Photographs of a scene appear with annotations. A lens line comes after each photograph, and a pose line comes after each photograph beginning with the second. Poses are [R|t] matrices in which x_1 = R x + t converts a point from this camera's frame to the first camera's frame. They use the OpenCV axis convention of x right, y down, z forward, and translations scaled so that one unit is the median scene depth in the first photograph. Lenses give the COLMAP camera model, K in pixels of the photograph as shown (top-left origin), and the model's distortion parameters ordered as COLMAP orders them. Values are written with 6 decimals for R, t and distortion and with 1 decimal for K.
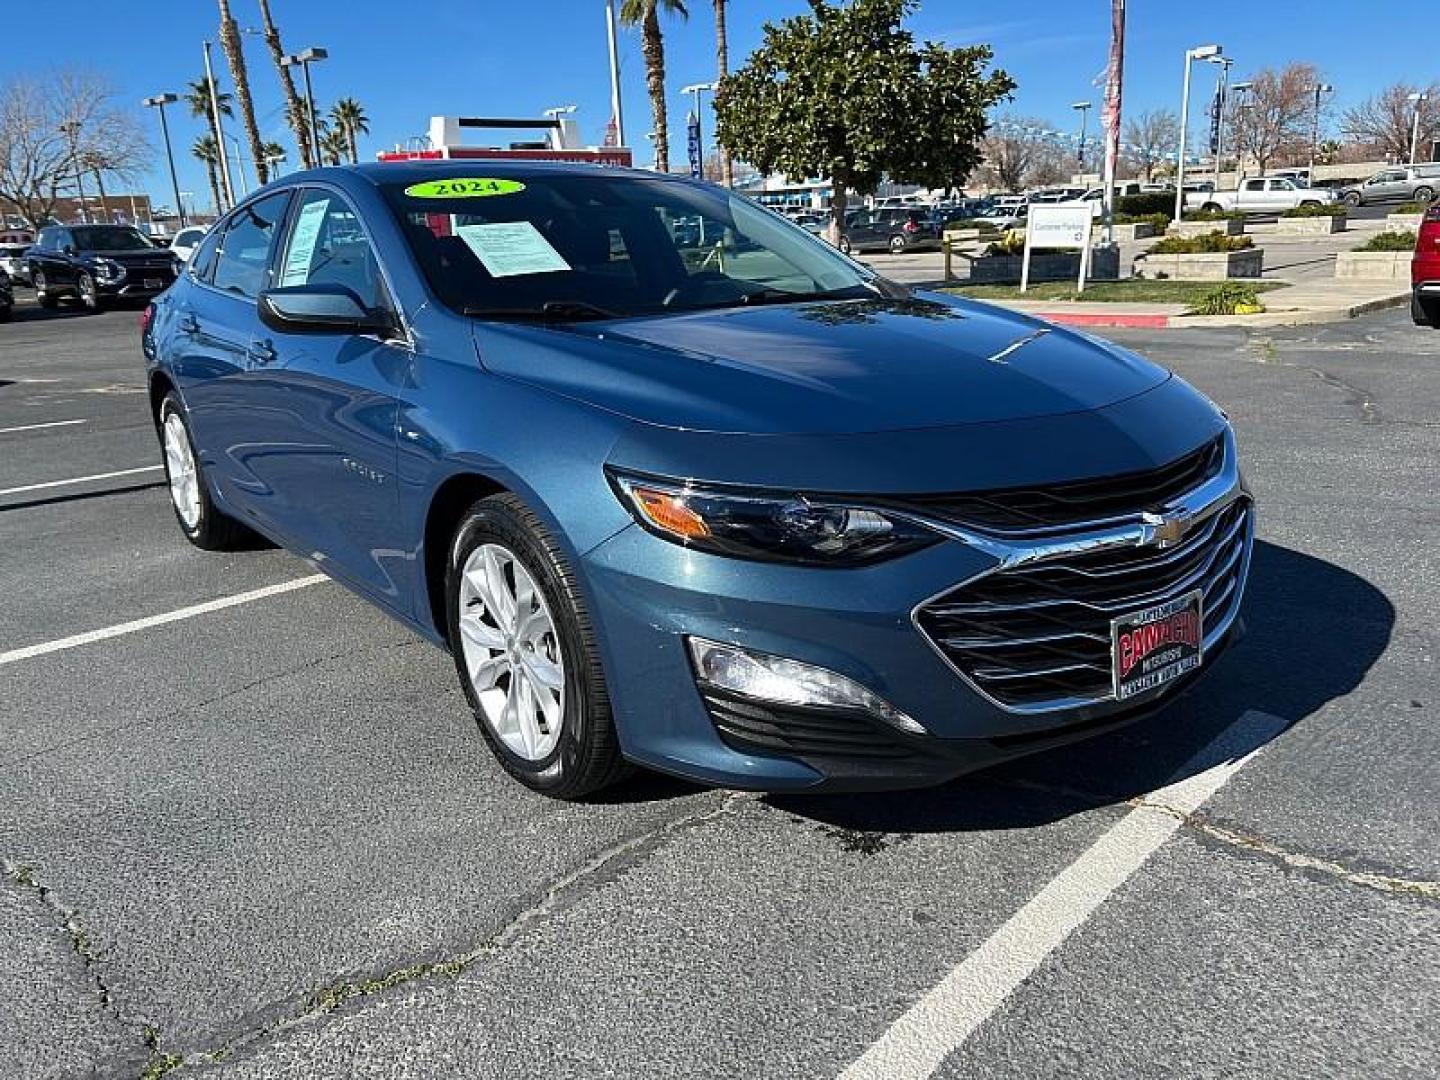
lens RADIAL K [[1114.8, 0, 720.0], [0, 1114.8, 540.0], [0, 0, 1]] dist [0.048688, -0.061847]
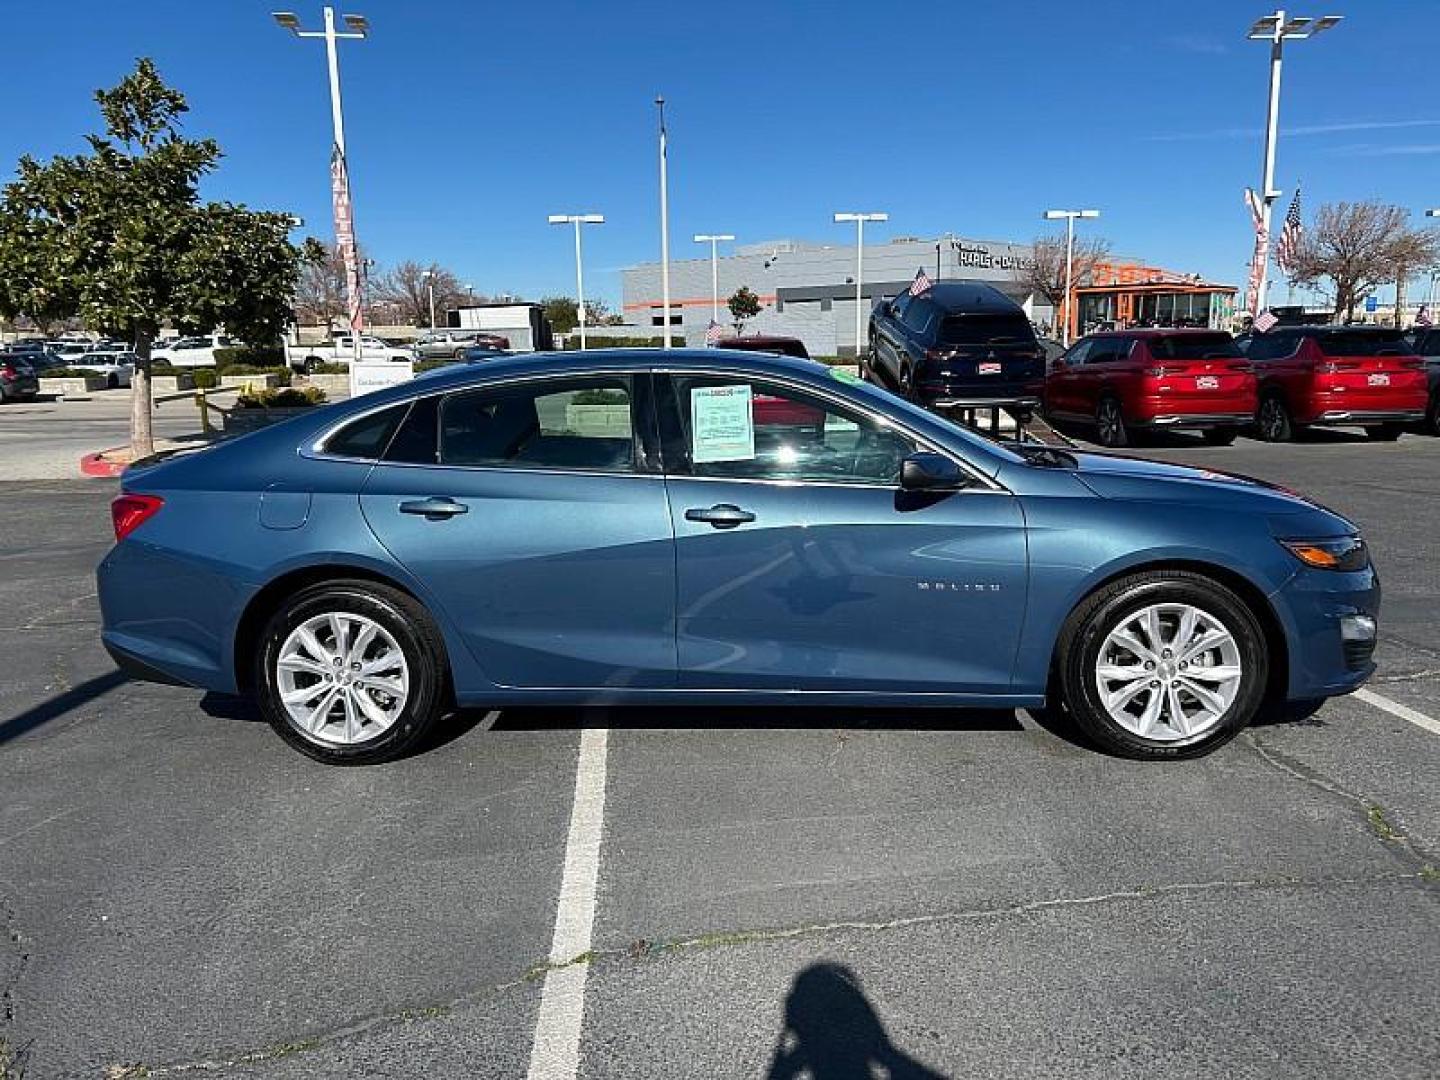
lens RADIAL K [[1114.8, 0, 720.0], [0, 1114.8, 540.0], [0, 0, 1]] dist [0.048688, -0.061847]
pose [[0.648789, -0.101917, 0.754113, -0.312885], [0.194788, 0.980217, -0.035107, -0.026714], [-0.735616, 0.169669, 0.655806, 0.069679]]
